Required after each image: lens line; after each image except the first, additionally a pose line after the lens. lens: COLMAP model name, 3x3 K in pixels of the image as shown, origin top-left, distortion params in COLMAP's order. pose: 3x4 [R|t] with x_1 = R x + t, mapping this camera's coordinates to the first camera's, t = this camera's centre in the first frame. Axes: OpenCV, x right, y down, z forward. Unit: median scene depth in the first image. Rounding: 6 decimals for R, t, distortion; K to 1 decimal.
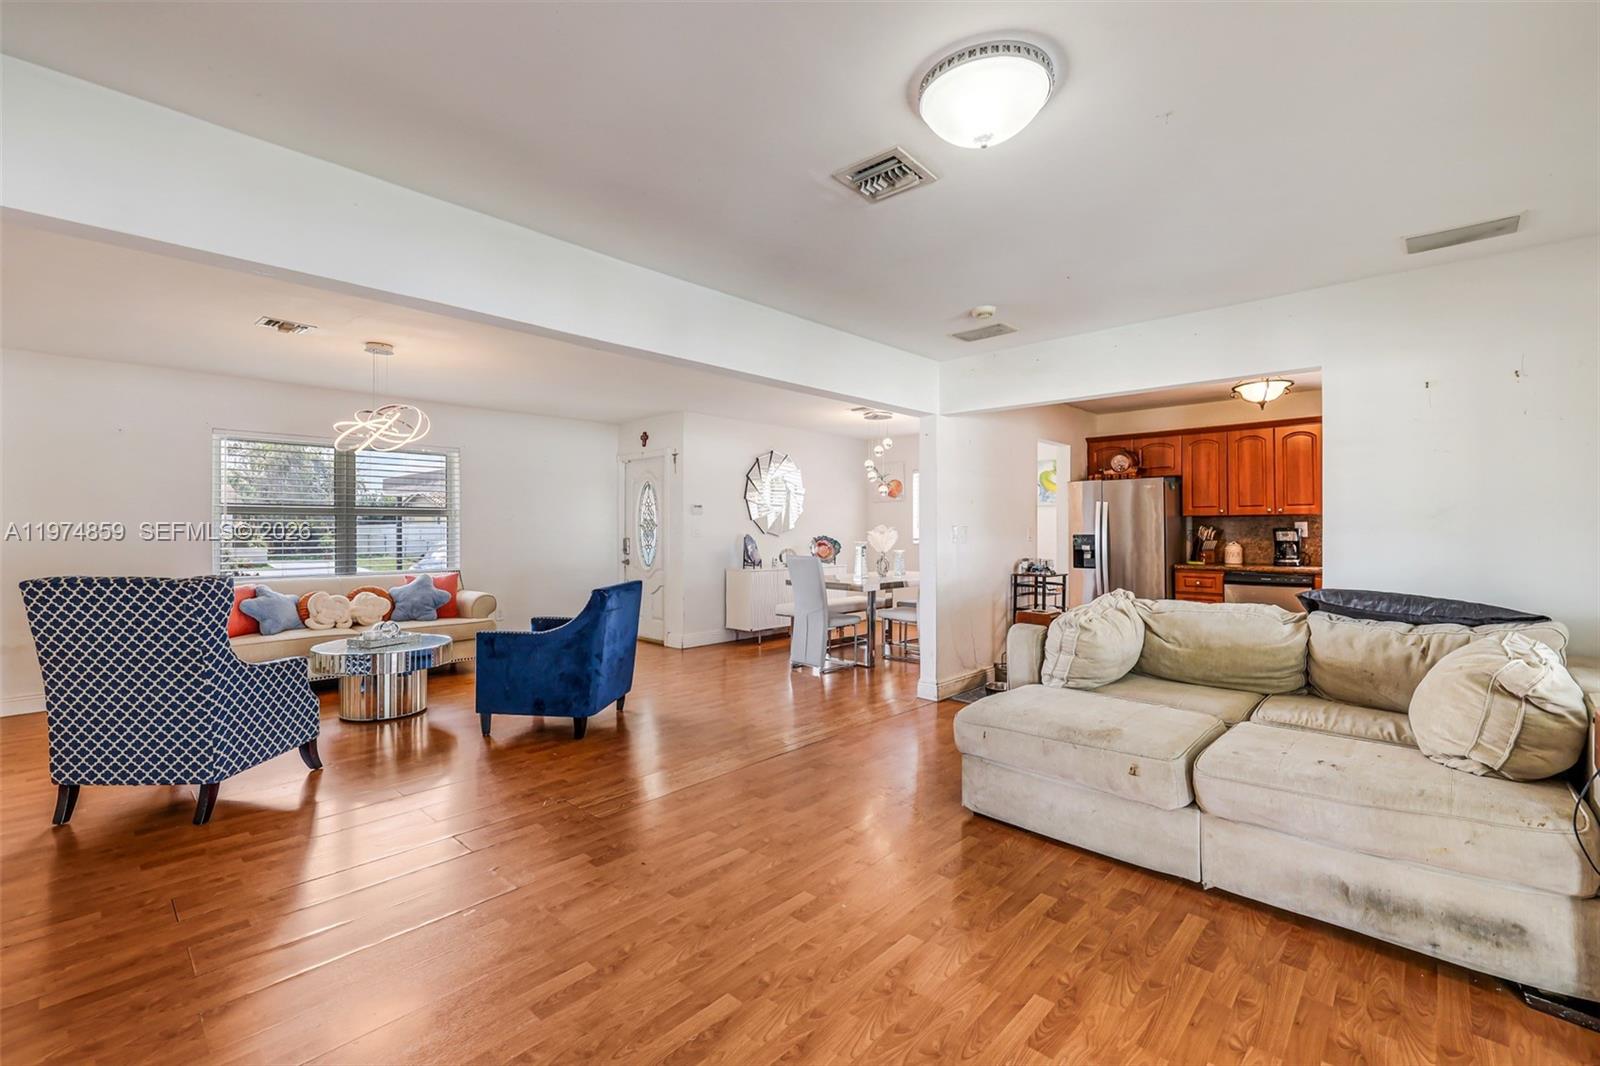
lens RADIAL K [[683.6, 0, 781.6], [0, 683.6, 521.9], [0, 0, 1]] dist [-0.001400, 0.000381]
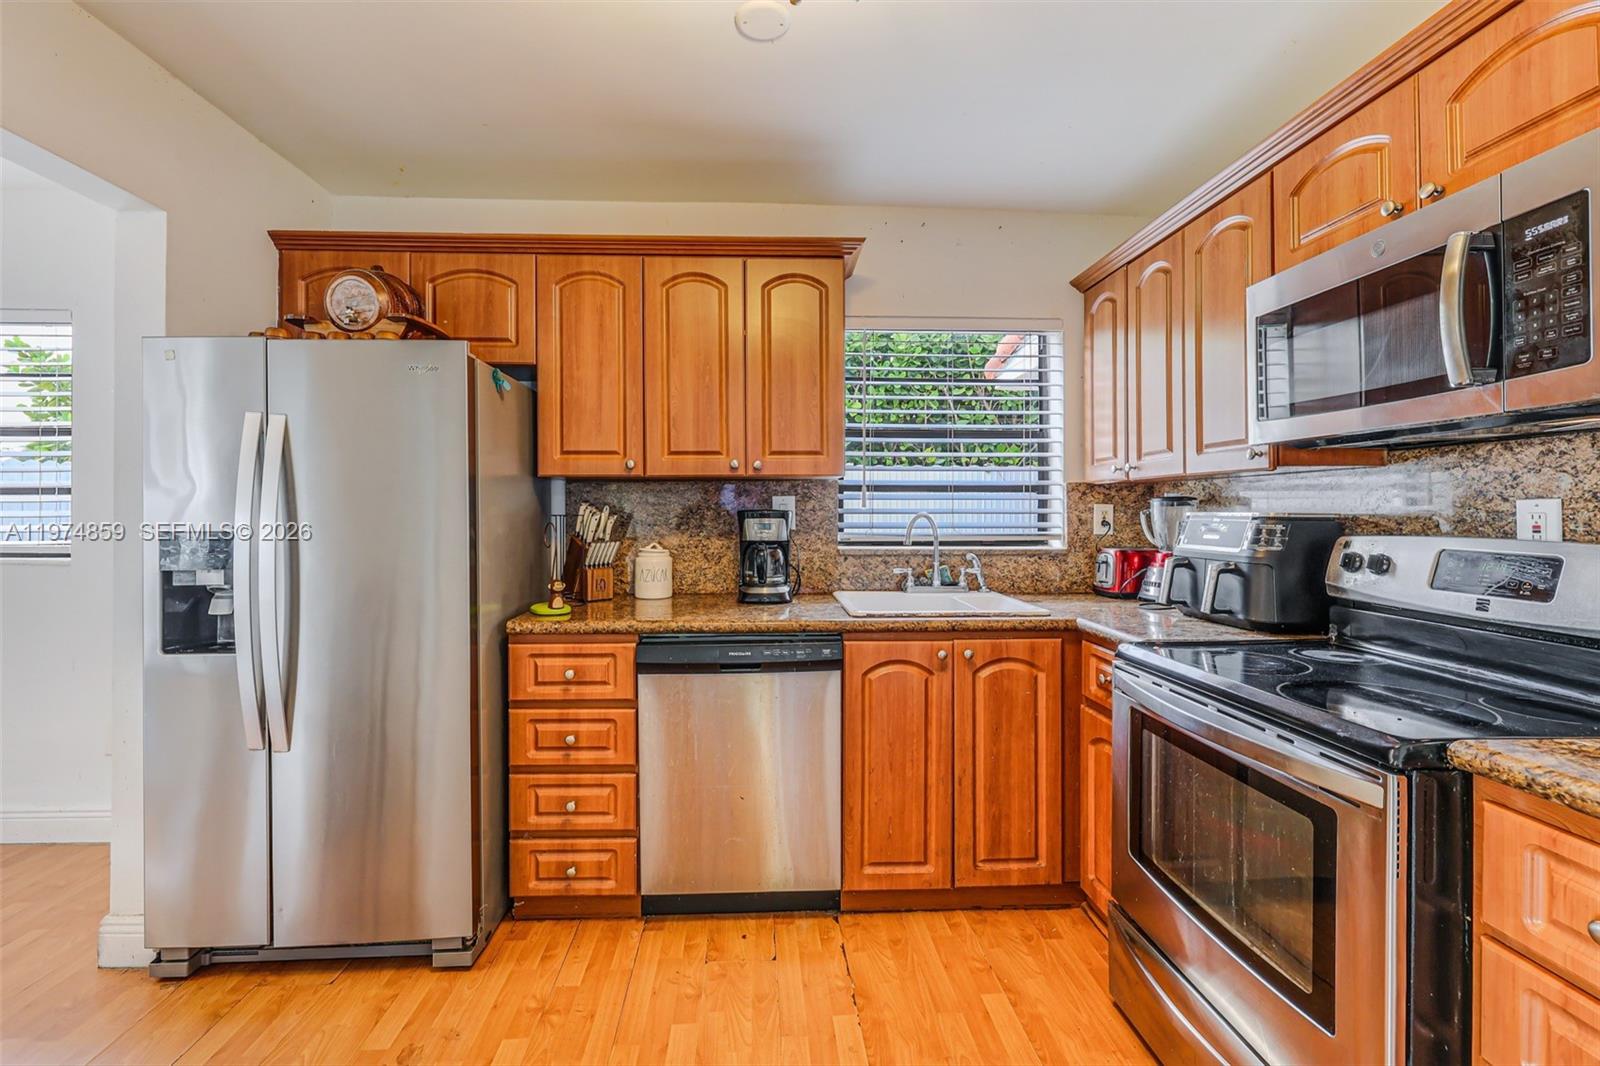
lens RADIAL K [[683.6, 0, 787.2], [0, 683.6, 511.4], [0, 0, 1]] dist [-0.001400, 0.000381]
pose [[0.684110, 0.000493, 0.729379, 0.444080], [-0.008833, 0.999932, 0.007608, 0.006812], [-0.729325, -0.011647, 0.684068, 0.703761]]
